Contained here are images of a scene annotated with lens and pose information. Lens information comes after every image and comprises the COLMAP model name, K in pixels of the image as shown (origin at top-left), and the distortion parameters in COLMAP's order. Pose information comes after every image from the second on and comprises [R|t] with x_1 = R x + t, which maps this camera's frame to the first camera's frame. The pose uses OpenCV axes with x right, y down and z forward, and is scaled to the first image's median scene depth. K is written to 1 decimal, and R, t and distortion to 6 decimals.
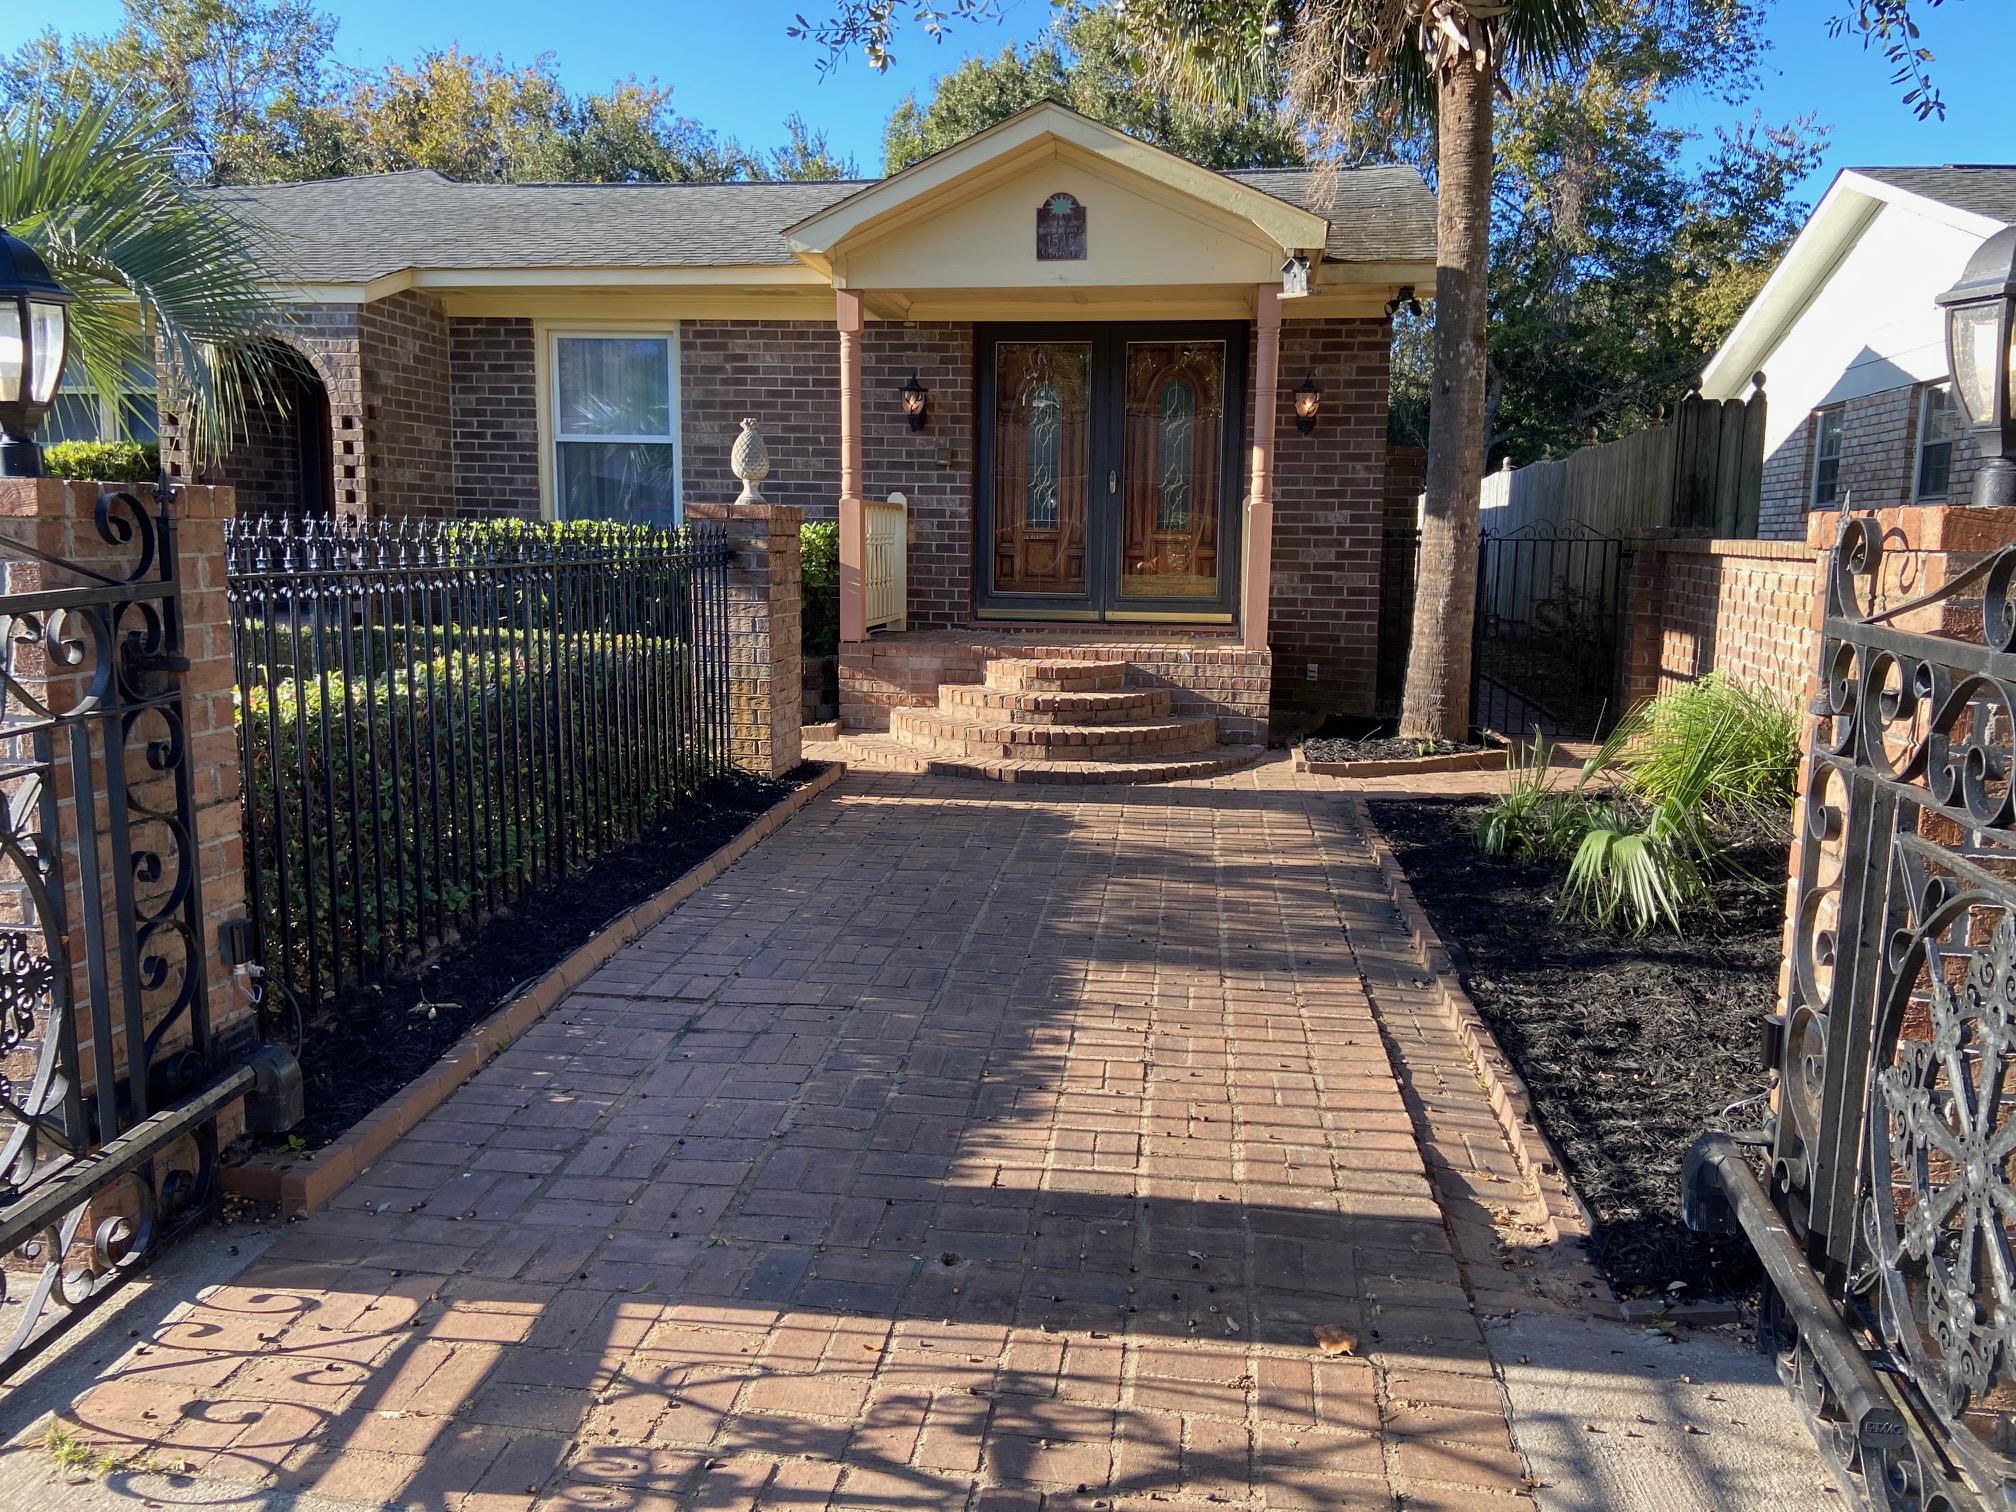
lens RADIAL K [[1519.7, 0, 1006.6], [0, 1519.7, 745.0], [0, 0, 1]] dist [0.127531, -0.160580]
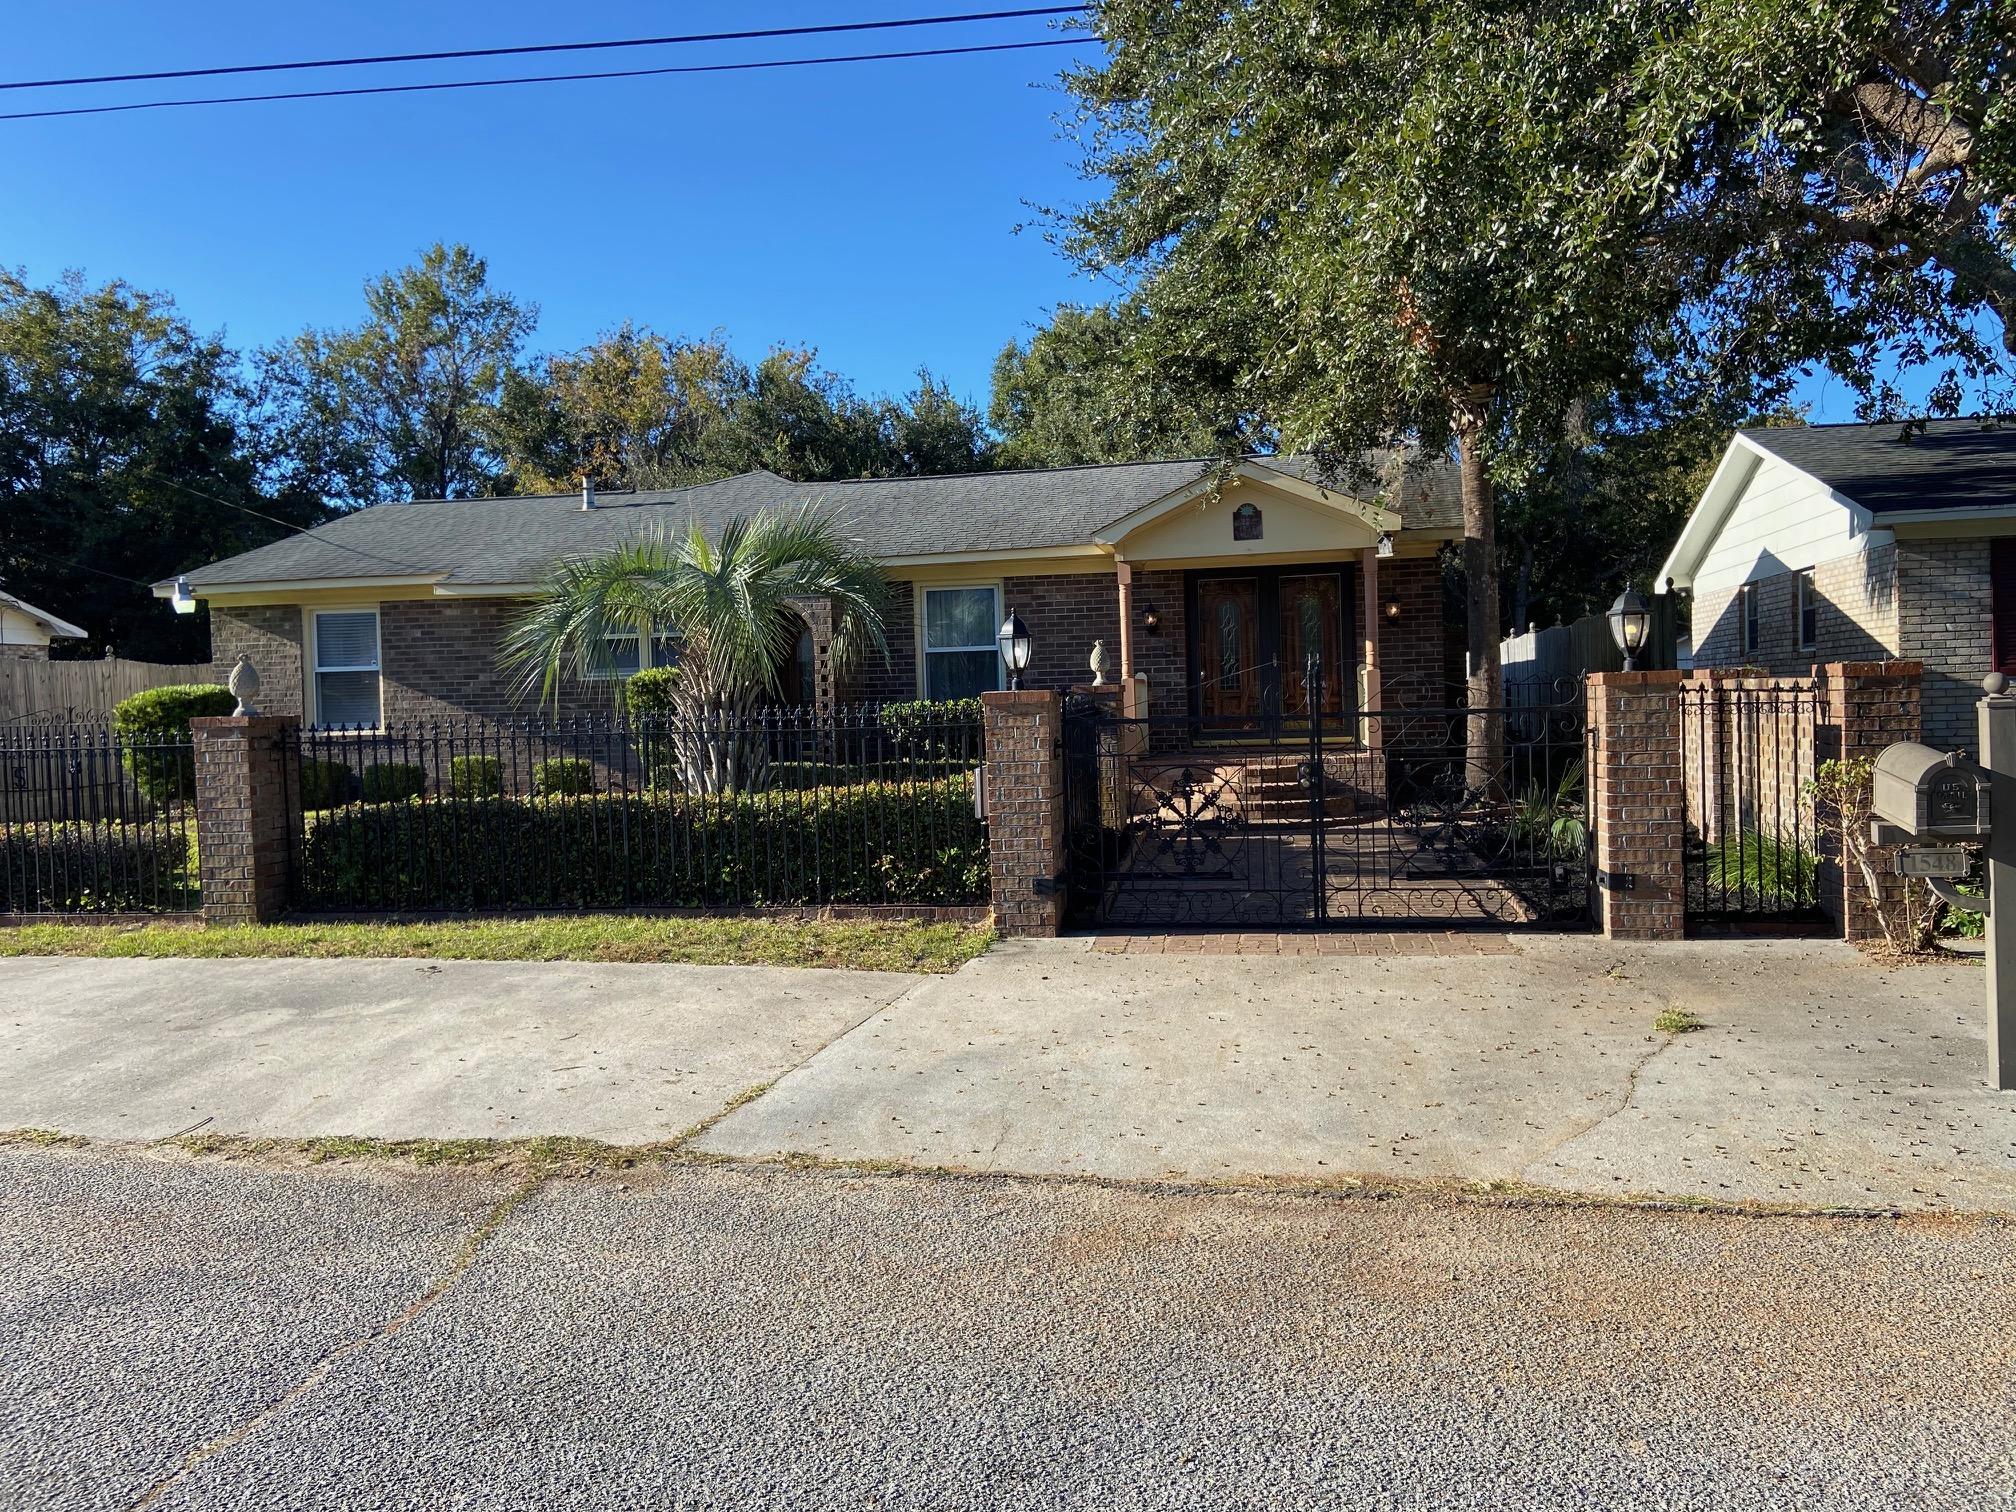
lens RADIAL K [[1519.7, 0, 1006.6], [0, 1519.7, 745.0], [0, 0, 1]] dist [0.127531, -0.160580]
pose [[0.998287, -0.045371, -0.036927, -0.164491], [0.041159, 0.993323, -0.107772, 0.084401], [0.041570, 0.106067, 0.993490, -0.640147]]
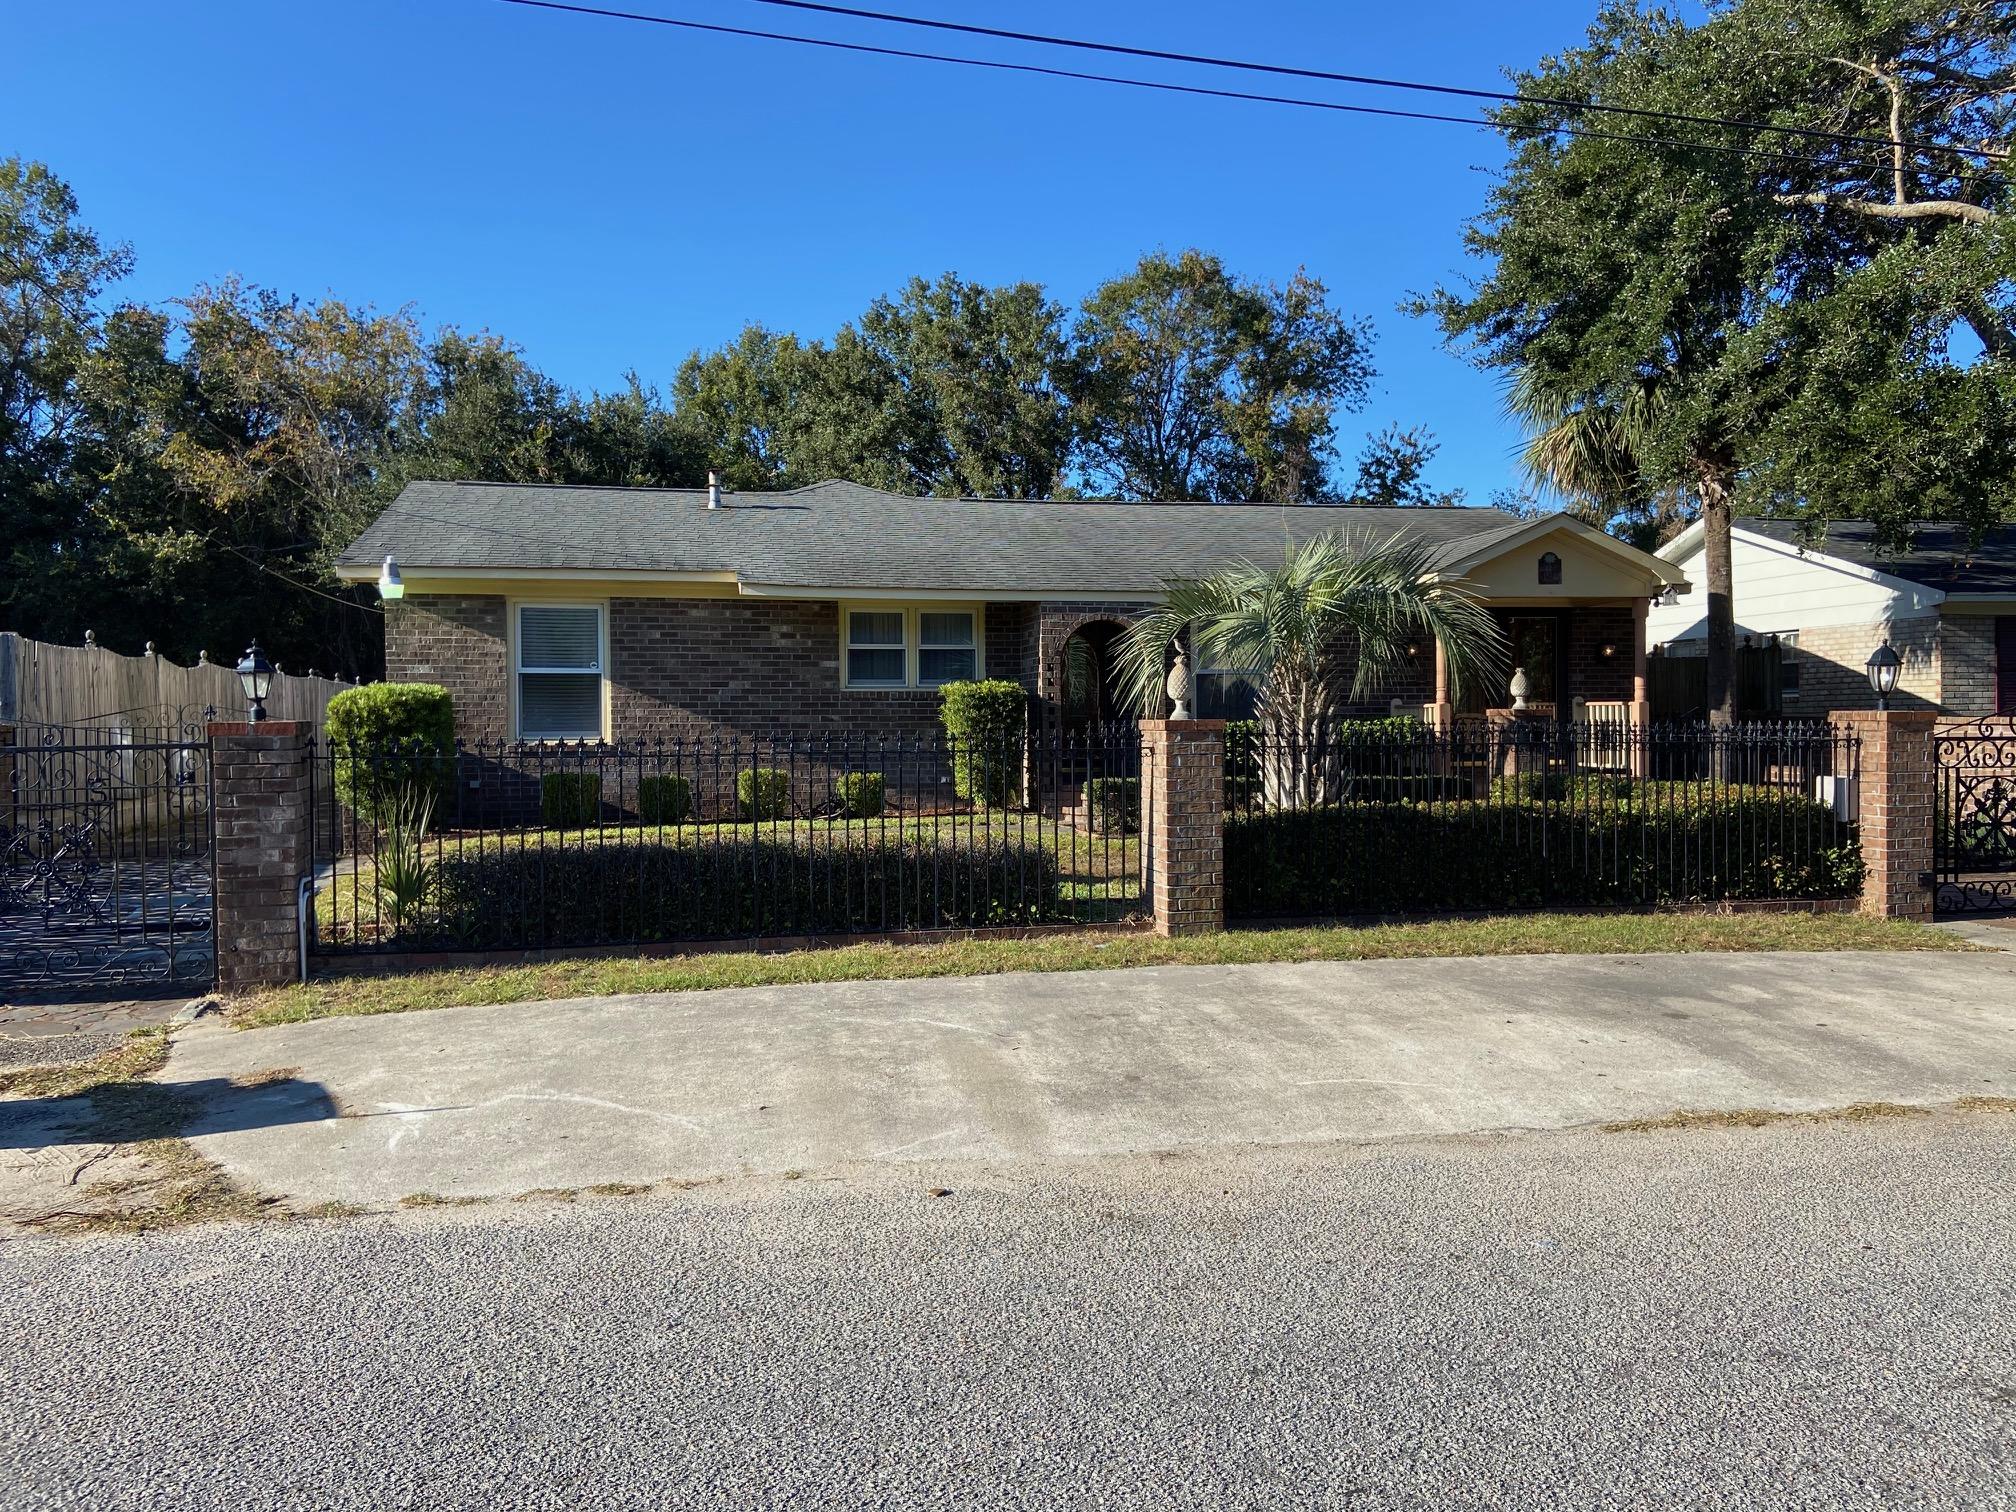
lens RADIAL K [[1519.7, 0, 1006.6], [0, 1519.7, 745.0], [0, 0, 1]] dist [0.127531, -0.160580]
pose [[0.933627, -0.029648, 0.357018, -1.181893], [0.071669, 0.991881, -0.105050, 0.045466], [-0.351004, 0.123665, 0.928172, -0.515305]]
